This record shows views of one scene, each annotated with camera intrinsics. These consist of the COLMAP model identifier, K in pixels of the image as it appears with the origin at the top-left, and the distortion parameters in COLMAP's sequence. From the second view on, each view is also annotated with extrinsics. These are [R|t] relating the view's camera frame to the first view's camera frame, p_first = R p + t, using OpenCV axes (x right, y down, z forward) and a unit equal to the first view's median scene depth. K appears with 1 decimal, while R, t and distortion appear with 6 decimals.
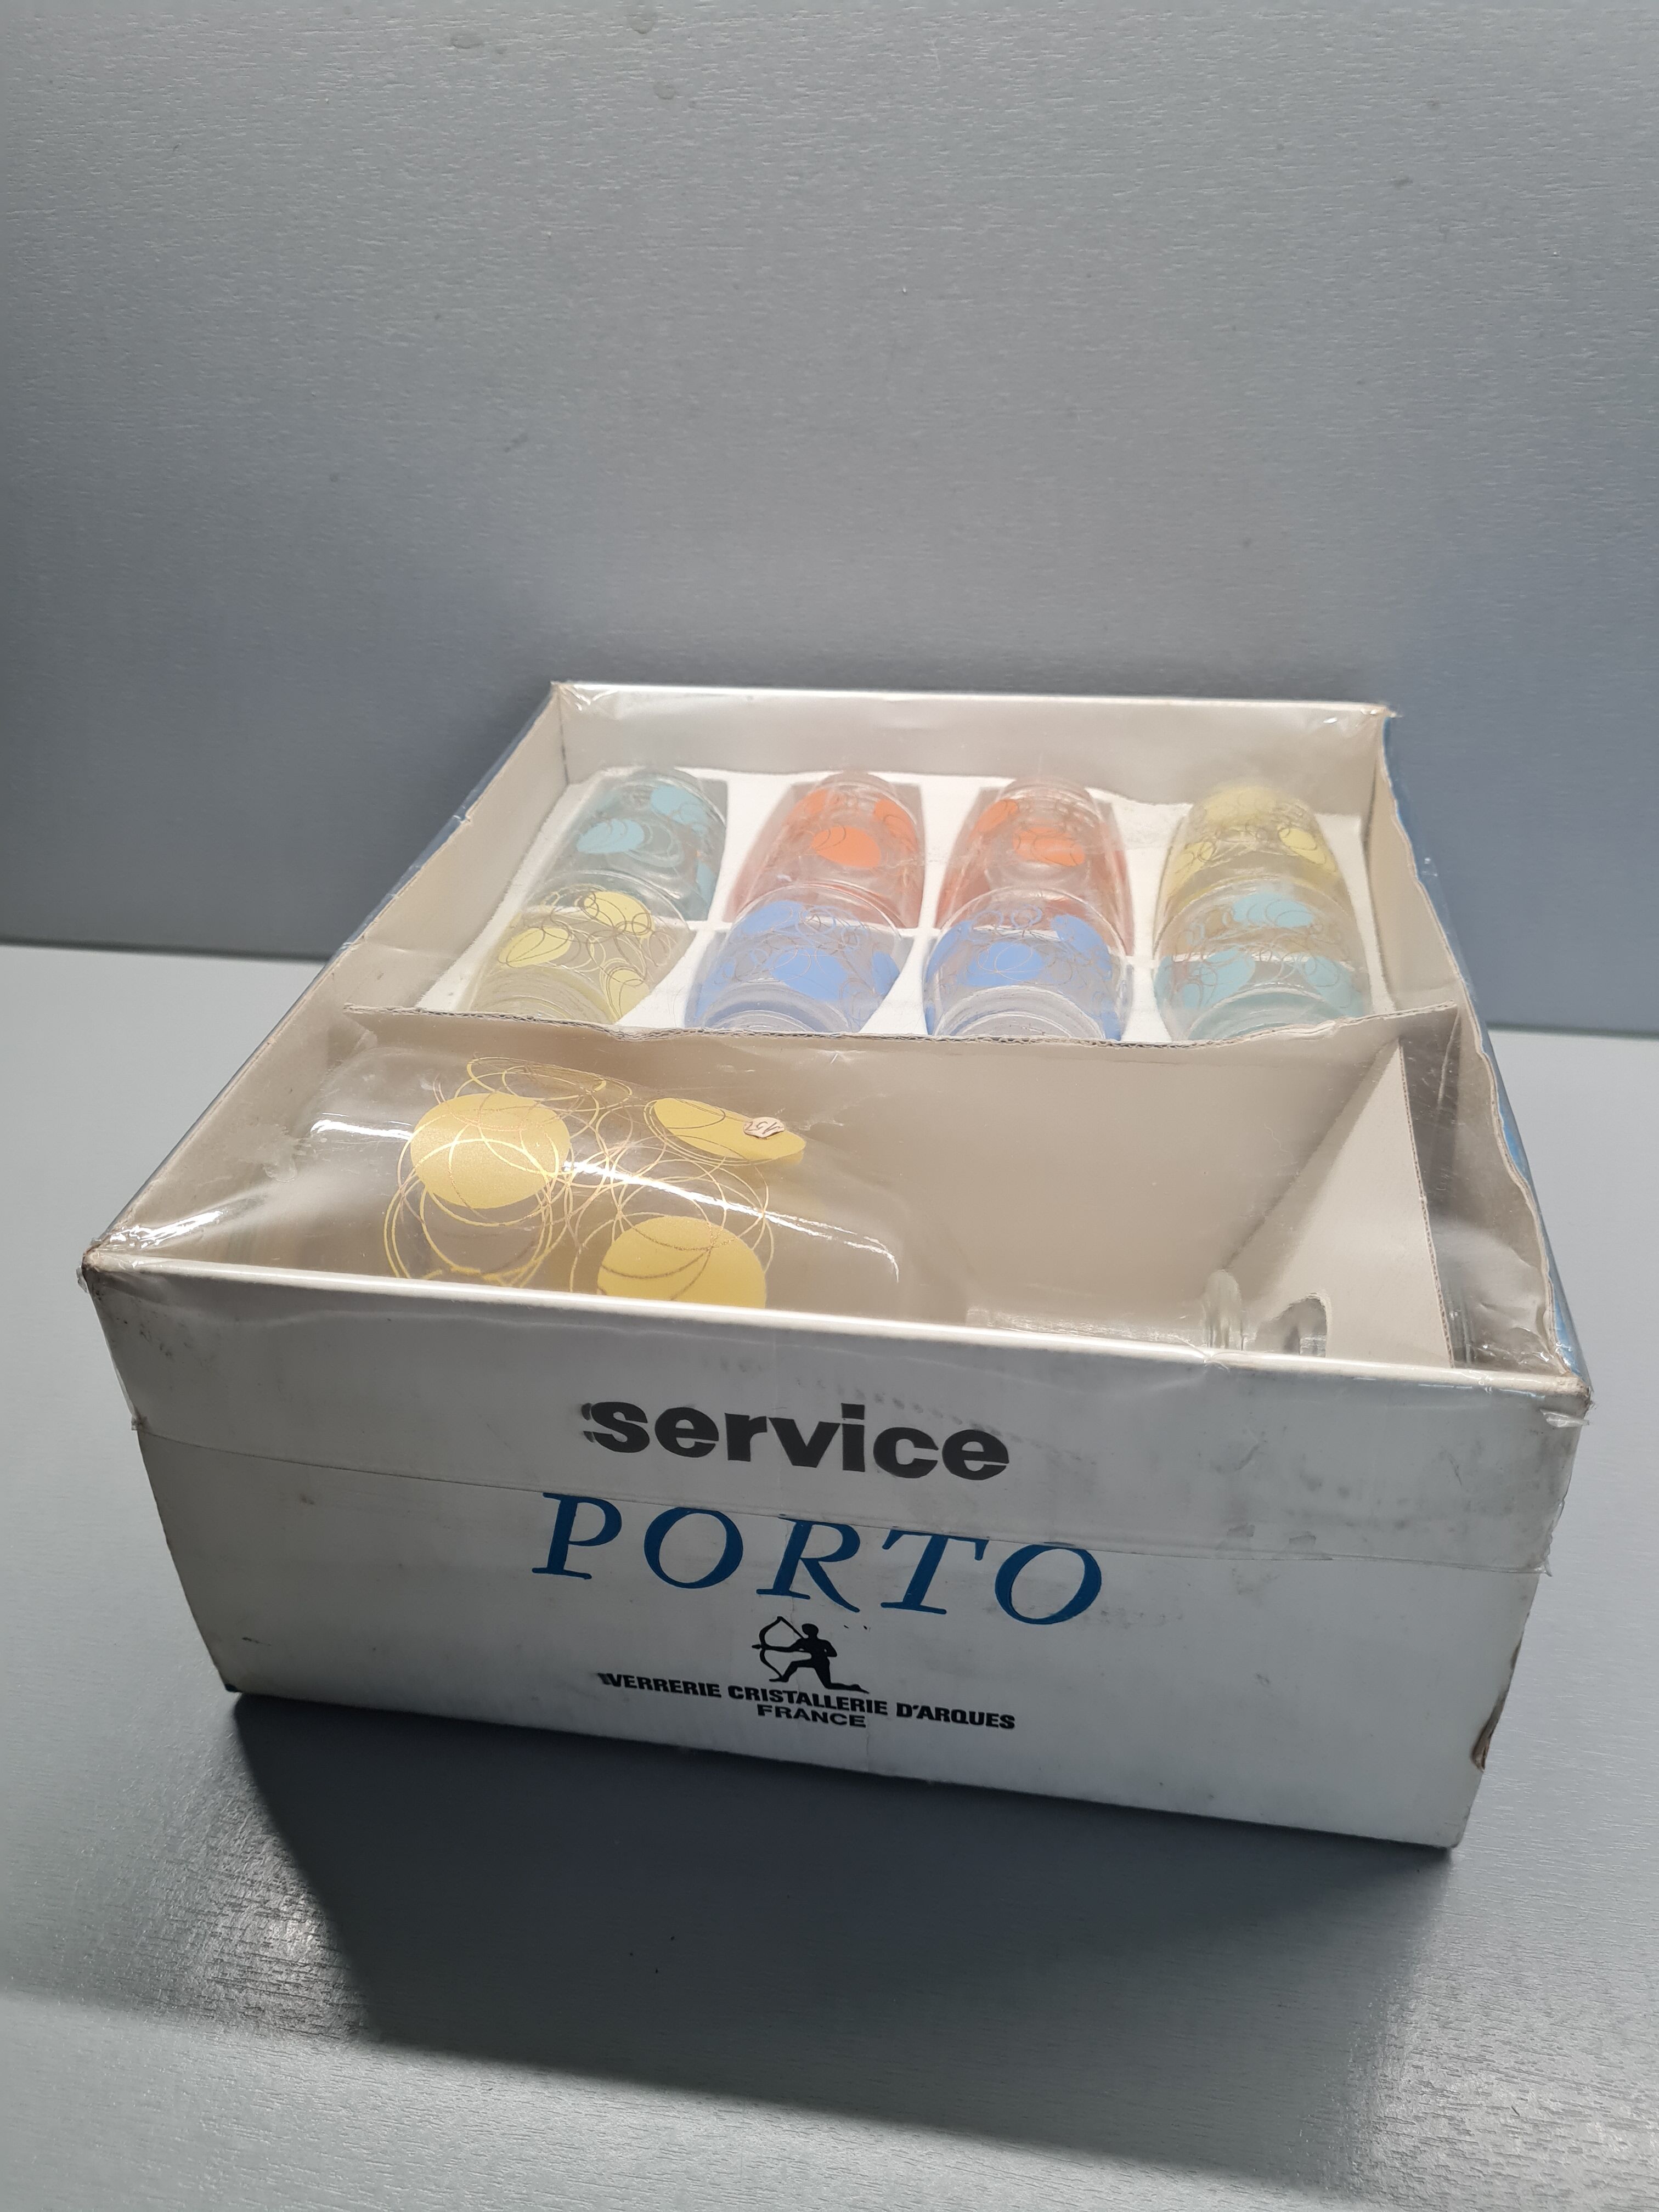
lens RADIAL K [[1702.1, 0, 829.5], [0, 1702.1, 1106.0], [0, 0, 1]] dist [0.033587, -0.033763]
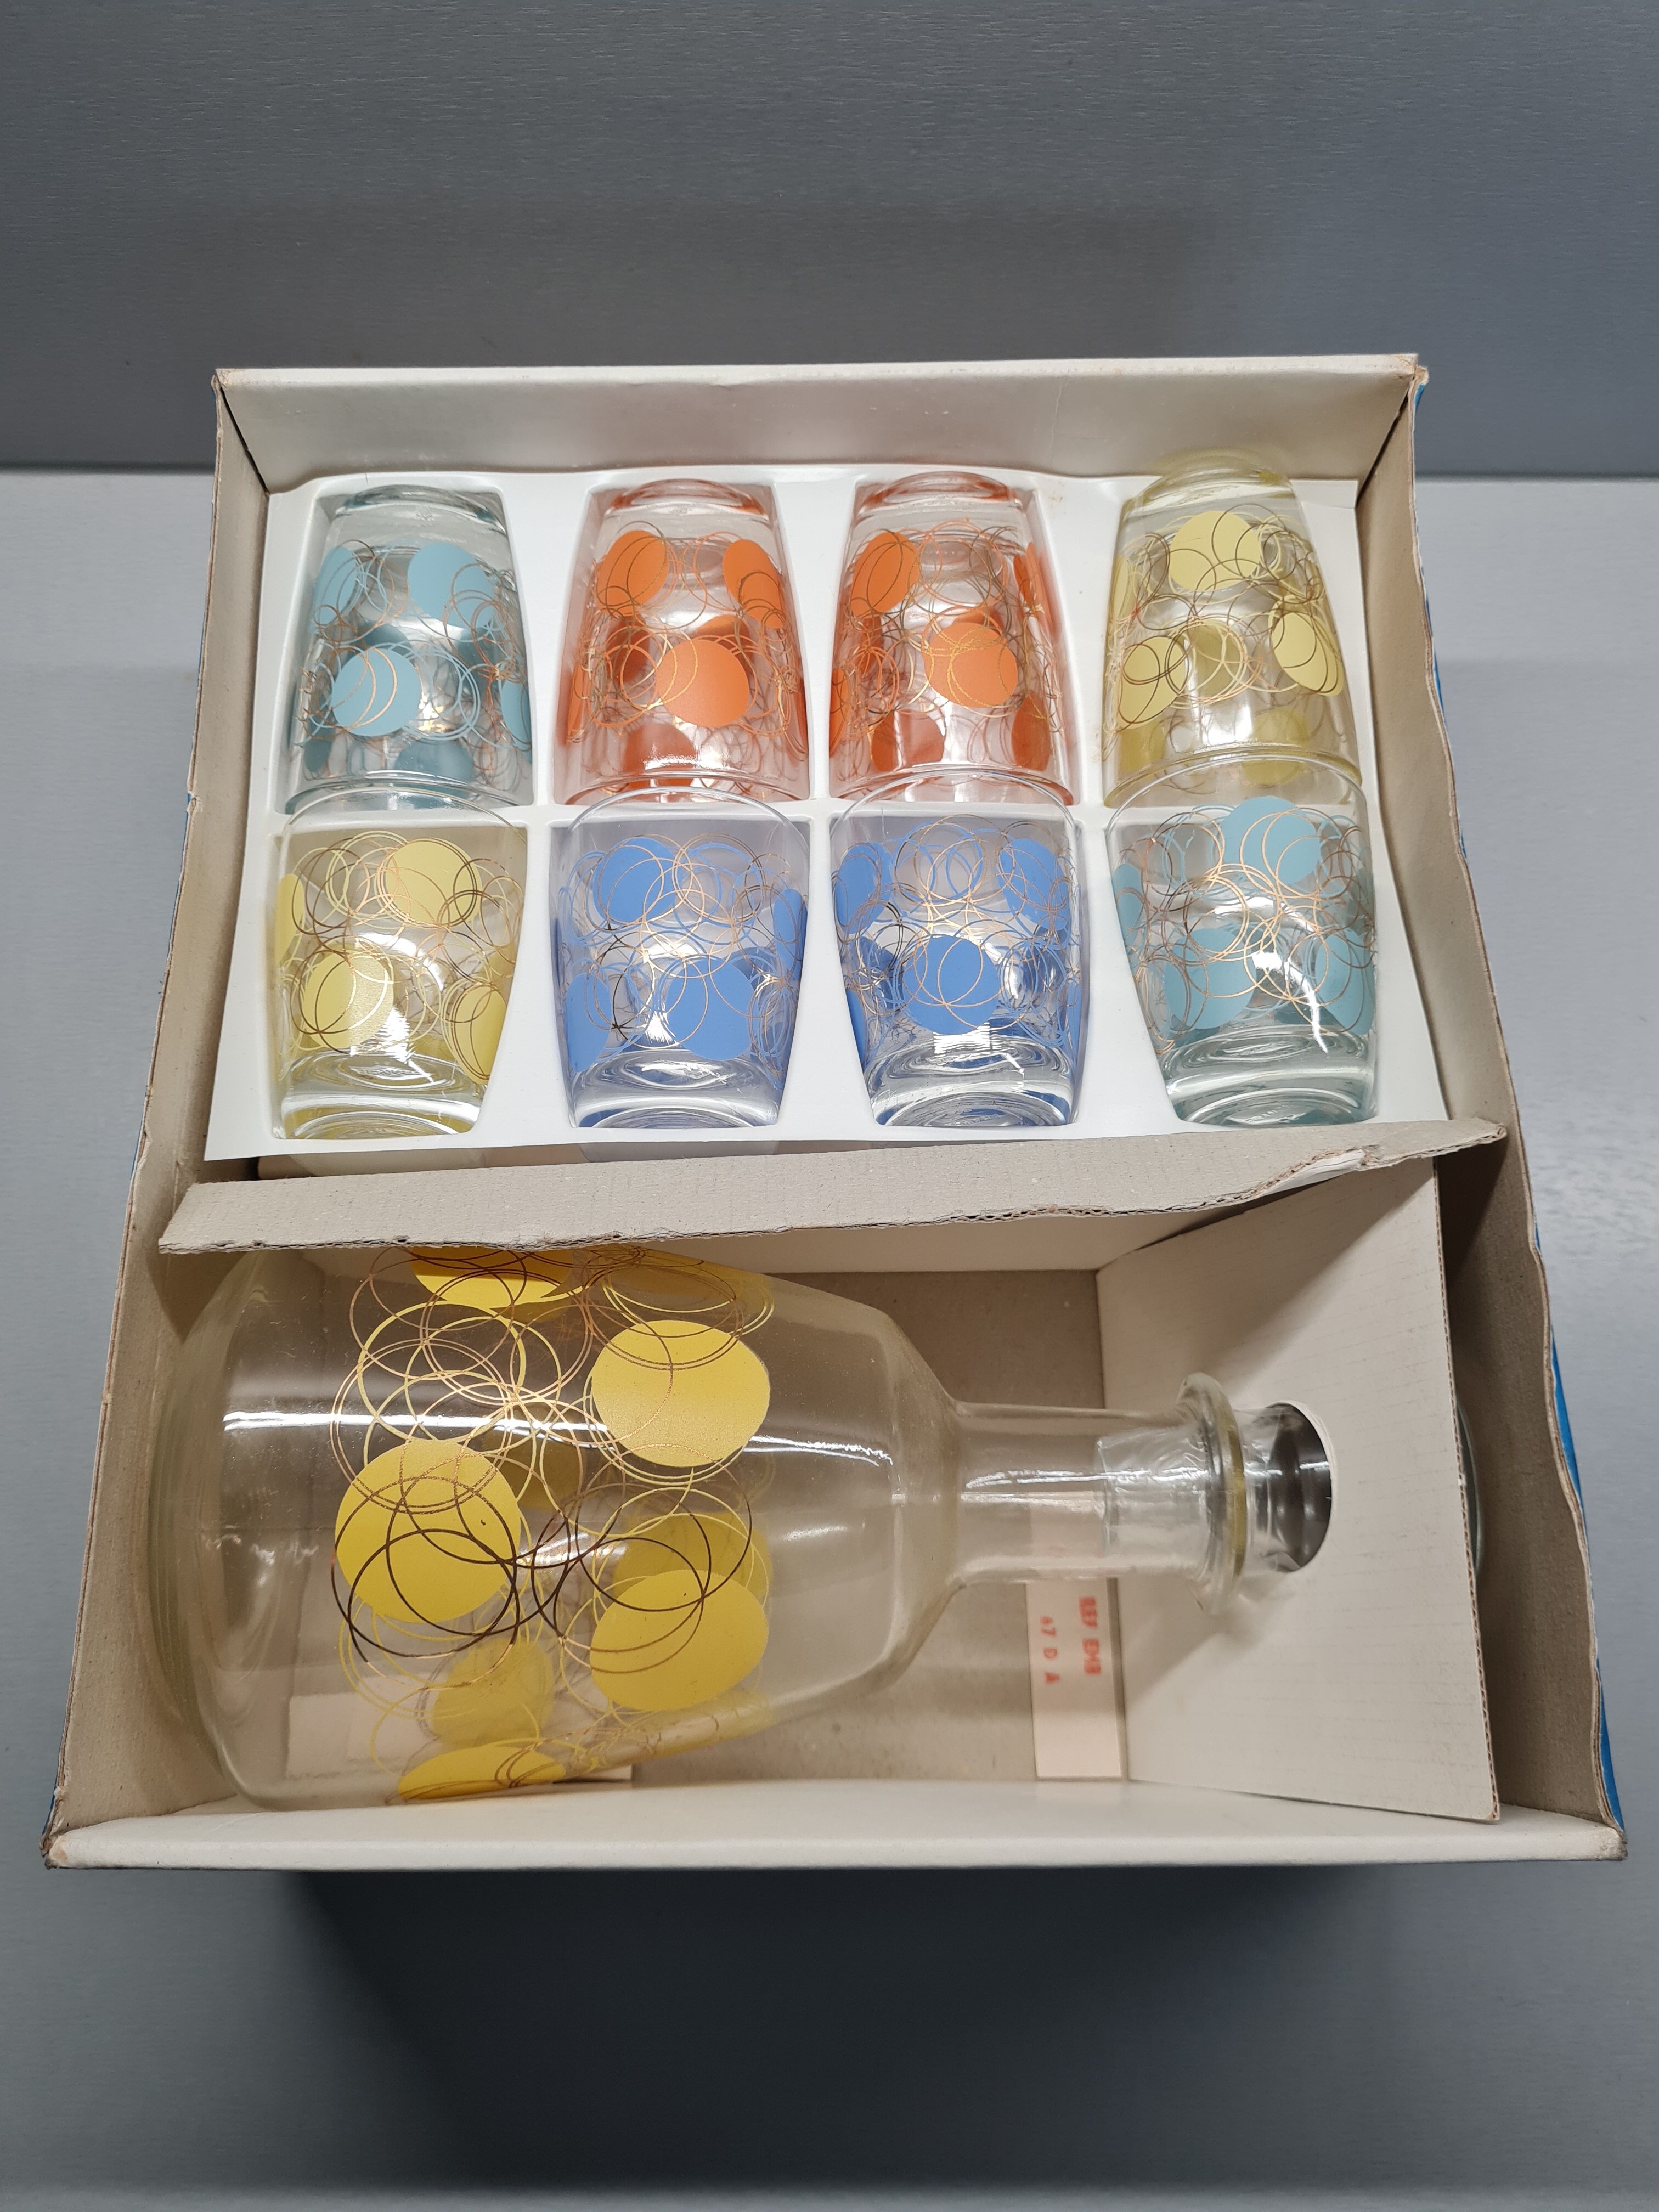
lens RADIAL K [[1701.6, 0, 821.5], [0, 1701.6, 1106.4], [0, 0, 1]] dist [0.018963, -0.006059]
pose [[0.985339, -0.153681, 0.074087, -0.030218], [0.074522, 0.778341, 0.623404, -0.626430], [-0.153470, -0.608743, 0.778382, 0.397600]]
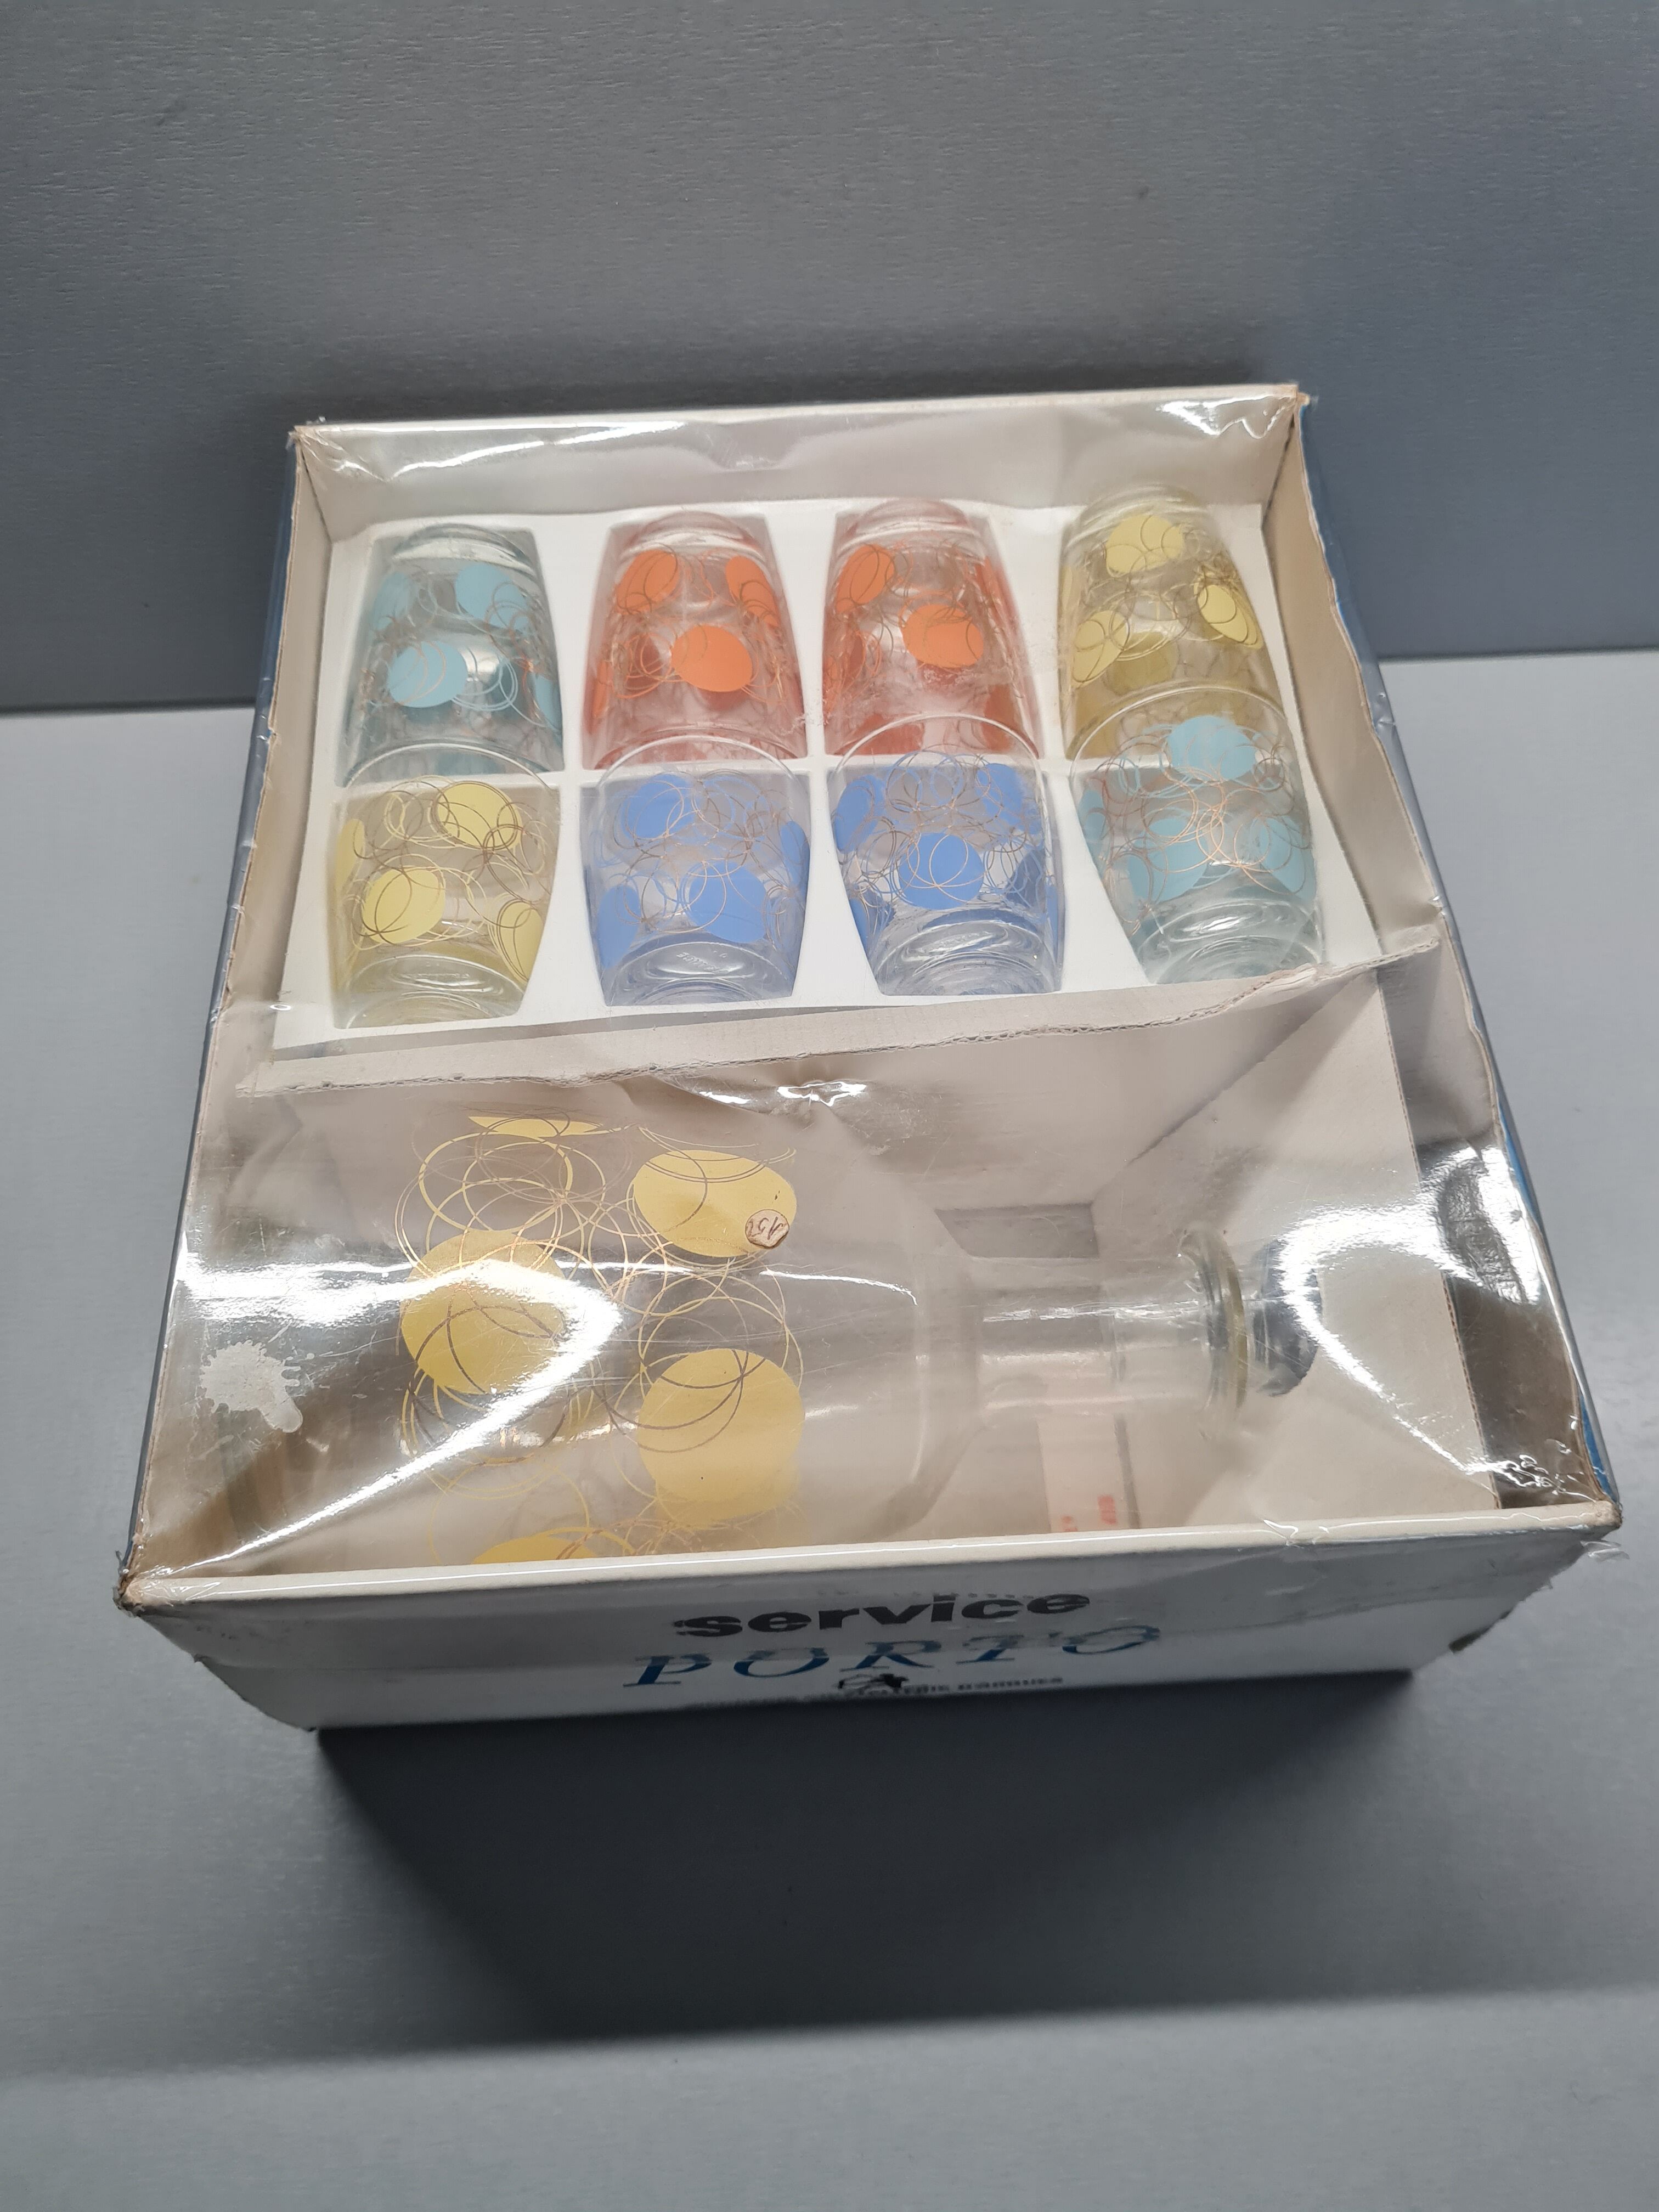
lens RADIAL K [[1702.1, 0, 829.5], [0, 1702.1, 1106.0], [0, 0, 1]] dist [0.033587, -0.033763]
pose [[0.977024, -0.173116, 0.124314, -0.104277], [0.100395, 0.888350, 0.448057, -0.443089], [-0.188001, -0.425282, 0.885320, 0.172124]]
